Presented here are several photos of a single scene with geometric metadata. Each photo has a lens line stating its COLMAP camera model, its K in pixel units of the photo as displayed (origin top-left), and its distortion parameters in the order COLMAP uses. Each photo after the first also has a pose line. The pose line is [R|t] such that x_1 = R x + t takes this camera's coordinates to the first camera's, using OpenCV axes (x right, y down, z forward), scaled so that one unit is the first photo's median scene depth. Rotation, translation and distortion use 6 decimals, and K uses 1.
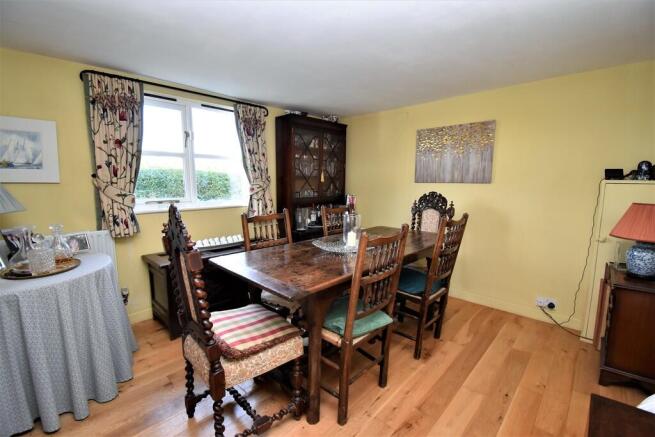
lens RADIAL K [[288.5, 0, 327.5], [0, 288.5, 218.5], [0, 0, 1]] dist [0.000339, -0.021032]
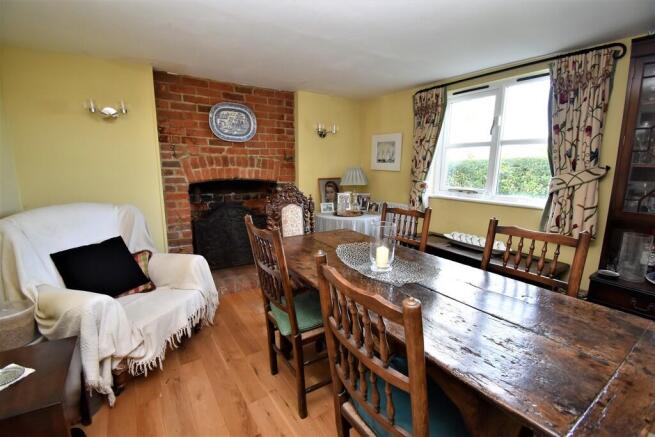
lens RADIAL K [[288.5, 0, 327.5], [0, 288.5, 218.5], [0, 0, 1]] dist [0.000339, -0.021032]
pose [[-0.228514, 0.172989, -0.958048, 0.664151], [-0.121756, 0.971282, 0.204420, -0.130642], [0.965897, 0.163361, -0.200889, 0.849970]]
